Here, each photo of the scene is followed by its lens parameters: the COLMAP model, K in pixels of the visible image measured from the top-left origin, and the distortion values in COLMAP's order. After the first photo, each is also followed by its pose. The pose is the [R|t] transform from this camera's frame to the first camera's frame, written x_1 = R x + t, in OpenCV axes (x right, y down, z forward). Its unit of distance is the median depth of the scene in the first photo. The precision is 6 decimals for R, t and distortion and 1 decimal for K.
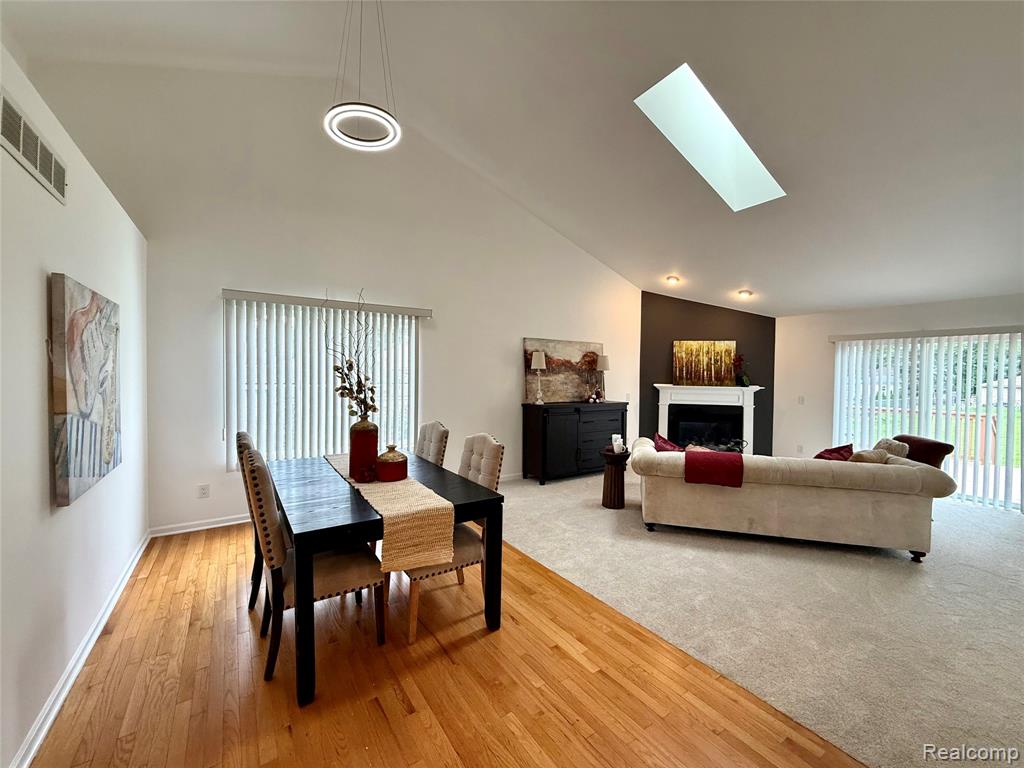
lens RADIAL K [[412.0, 0, 512.0], [0, 412.0, 384.0], [0, 0, 1]] dist [-0.001109, -0.000036]
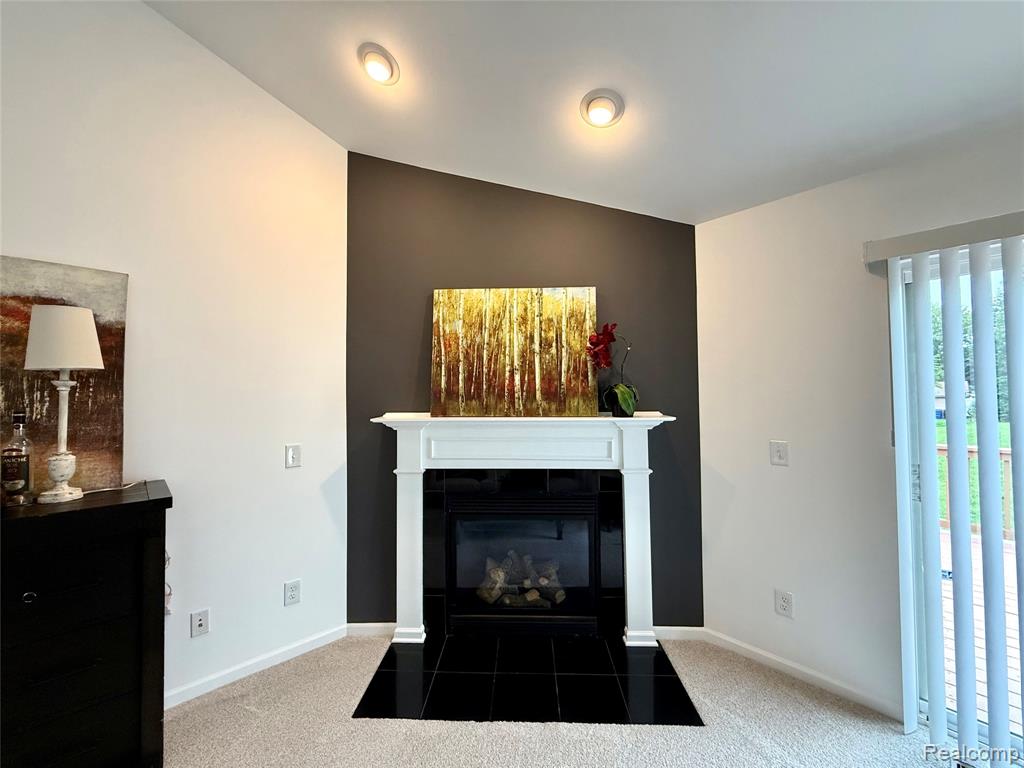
lens RADIAL K [[412.0, 0, 512.0], [0, 412.0, 384.0], [0, 0, 1]] dist [-0.001109, -0.000036]
pose [[0.984478, -0.014854, 0.174877, 0.403166], [0.023142, 0.998698, -0.045452, -0.006378], [-0.173974, 0.048793, 0.983541, 0.657383]]
